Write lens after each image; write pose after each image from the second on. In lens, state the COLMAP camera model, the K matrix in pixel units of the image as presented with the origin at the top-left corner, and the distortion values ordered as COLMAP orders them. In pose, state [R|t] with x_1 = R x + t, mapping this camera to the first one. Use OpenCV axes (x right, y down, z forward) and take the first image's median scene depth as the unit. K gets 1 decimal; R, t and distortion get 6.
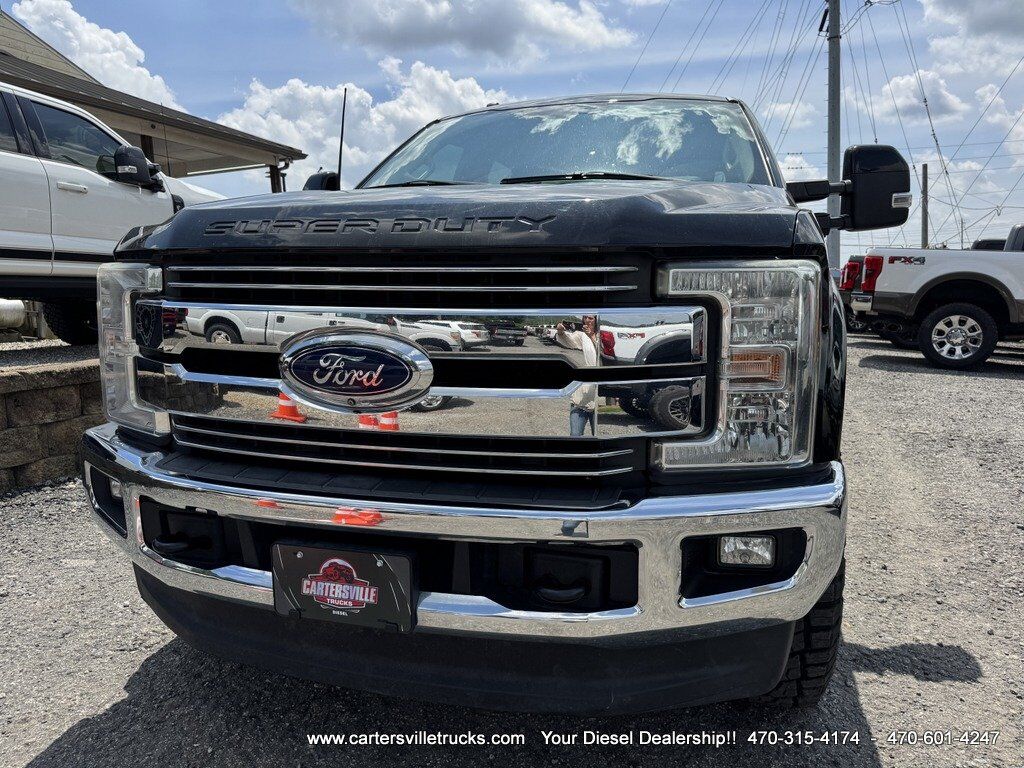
lens RADIAL K [[740.2, 0, 532.2], [0, 740.2, 387.0], [0, 0, 1]] dist [0.028240, -0.031470]
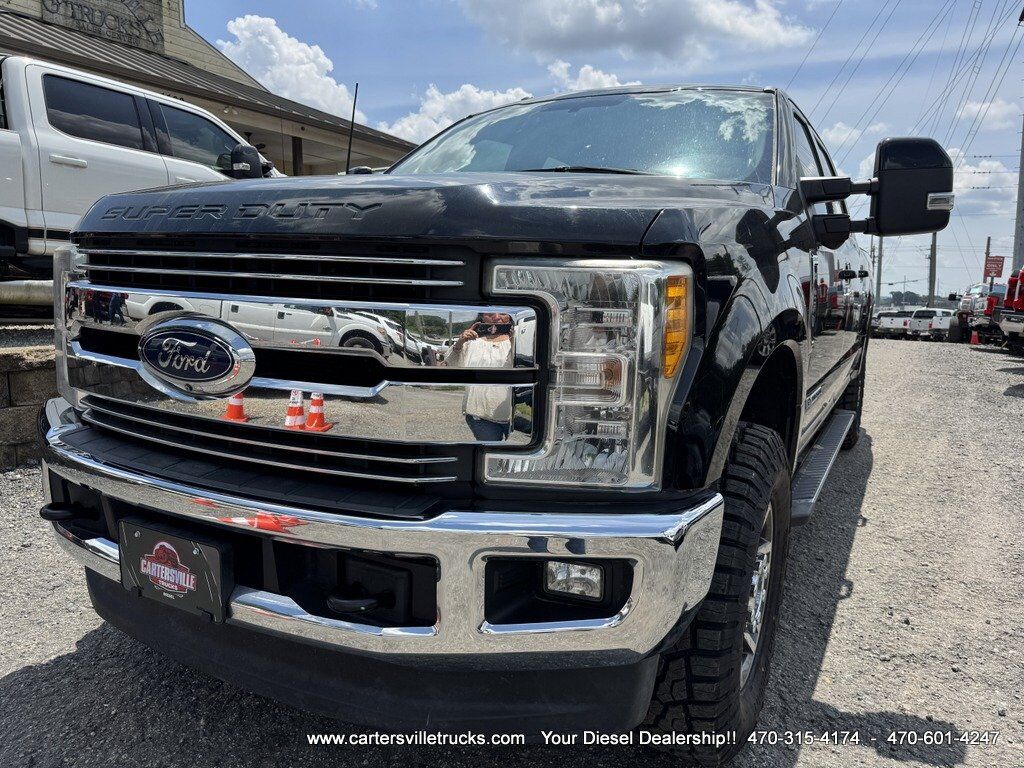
lens RADIAL K [[740.2, 0, 536.5], [0, 740.2, 388.7], [0, 0, 1]] dist [0.028240, -0.031470]
pose [[0.978127, 0.064588, -0.197726, 0.248752], [-0.065020, 0.997875, 0.004309, -0.007545], [0.197584, 0.008641, 0.980248, 0.065564]]
